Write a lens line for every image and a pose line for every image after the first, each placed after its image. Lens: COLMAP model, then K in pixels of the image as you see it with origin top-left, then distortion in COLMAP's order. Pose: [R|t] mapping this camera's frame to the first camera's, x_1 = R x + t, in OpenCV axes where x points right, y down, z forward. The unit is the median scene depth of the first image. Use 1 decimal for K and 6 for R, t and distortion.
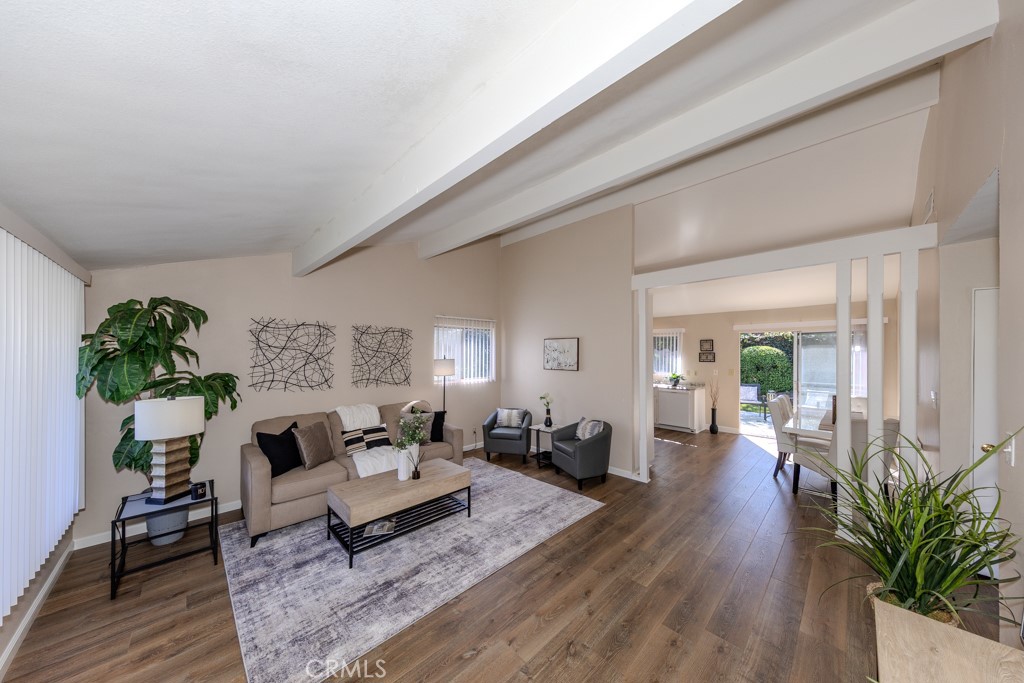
lens RADIAL K [[330.8, 0, 514.7], [0, 330.8, 353.2], [0, 0, 1]] dist [0.000391, 0.000013]
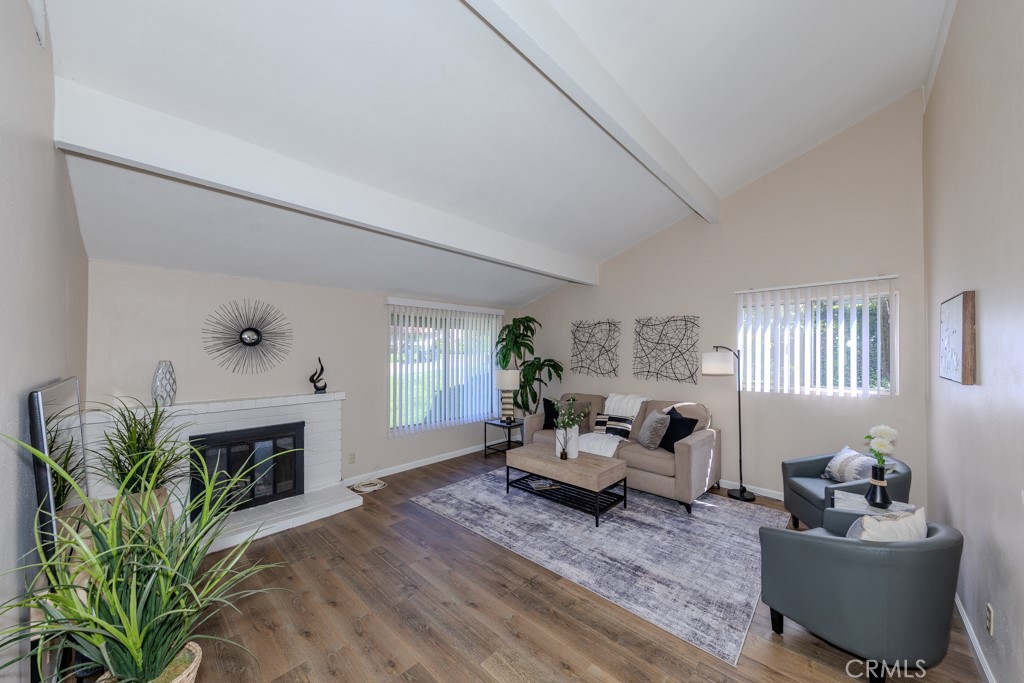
lens RADIAL K [[368.4, 0, 512.0], [0, 368.4, 341.5], [0, 0, 1]] dist [-0.000564, -0.000064]
pose [[0.028673, -0.028955, -0.999169, 0.735464], [0.001441, 0.999581, -0.028926, 0.021937], [0.999588, -0.000610, 0.028703, 0.635825]]
